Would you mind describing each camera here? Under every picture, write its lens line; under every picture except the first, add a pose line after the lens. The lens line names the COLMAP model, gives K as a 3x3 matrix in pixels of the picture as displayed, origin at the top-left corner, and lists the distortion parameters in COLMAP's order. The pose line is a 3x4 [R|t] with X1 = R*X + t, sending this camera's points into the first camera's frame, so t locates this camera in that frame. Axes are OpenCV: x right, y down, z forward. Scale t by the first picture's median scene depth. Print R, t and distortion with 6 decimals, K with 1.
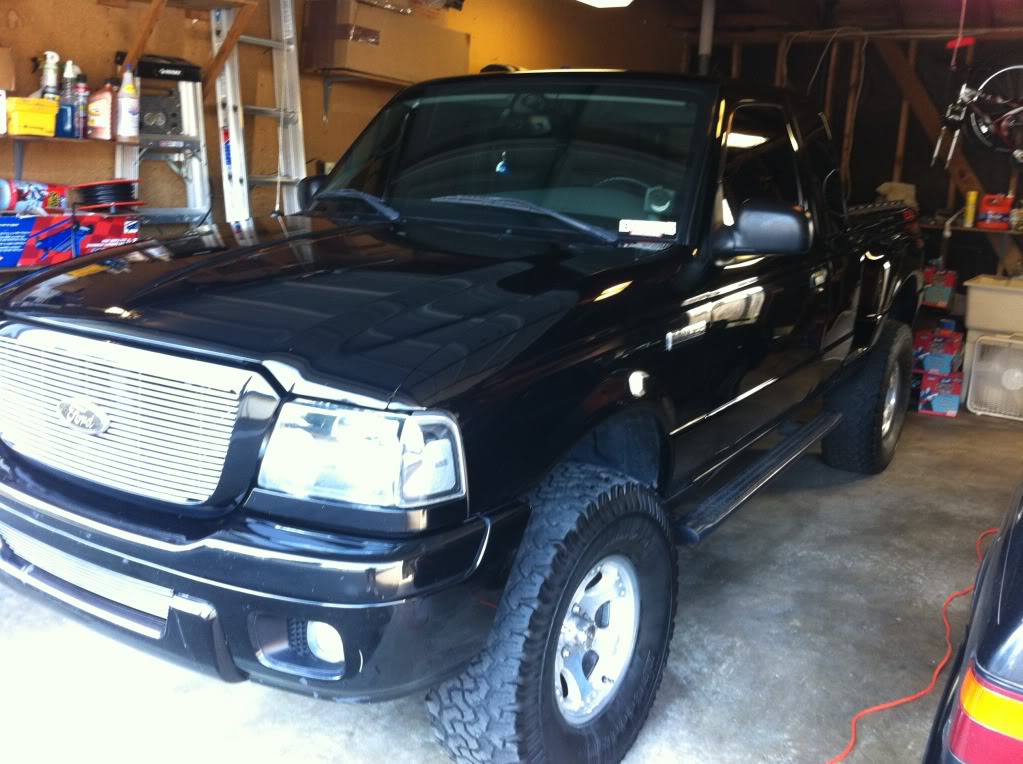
lens RADIAL K [[993.5, 0, 511.9], [0, 993.5, 383.9], [0, 0, 1]] dist [-0.005919, 0.000000]
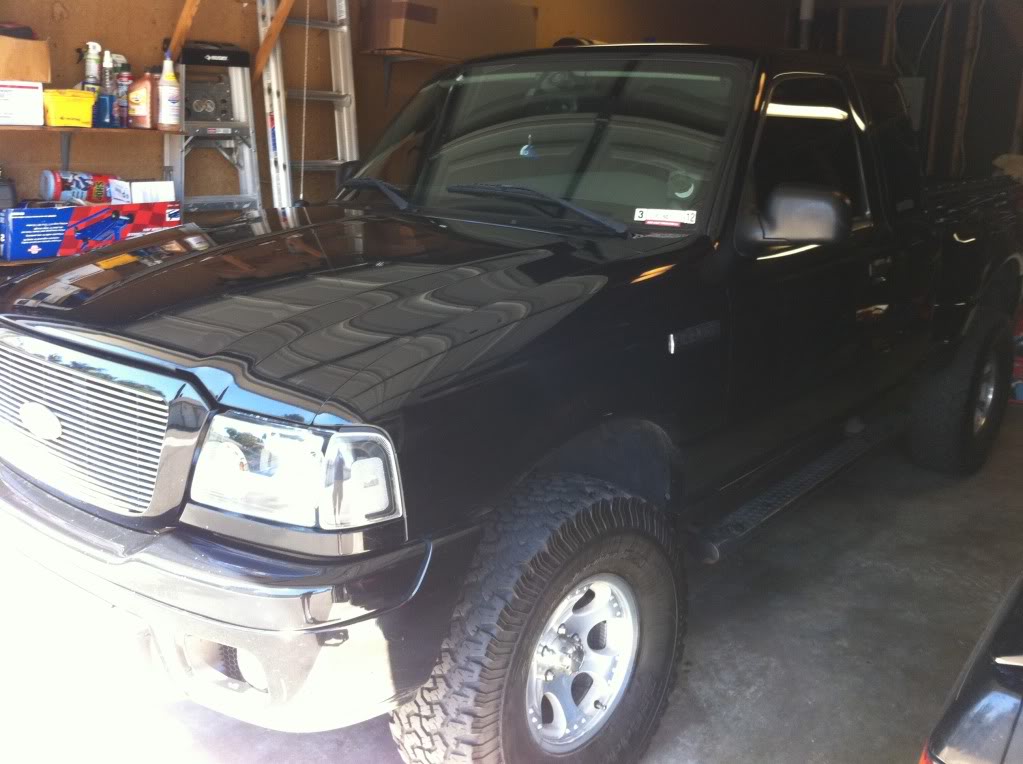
lens RADIAL K [[993.5, 0, 512.1], [0, 993.5, 385.4], [0, 0, 1]] dist [-0.005919, 0.000000]
pose [[0.991702, 0.013570, -0.127843, 0.101072], [-0.010120, 0.999568, 0.027599, -0.021425], [0.128162, -0.026076, 0.991410, 0.056479]]
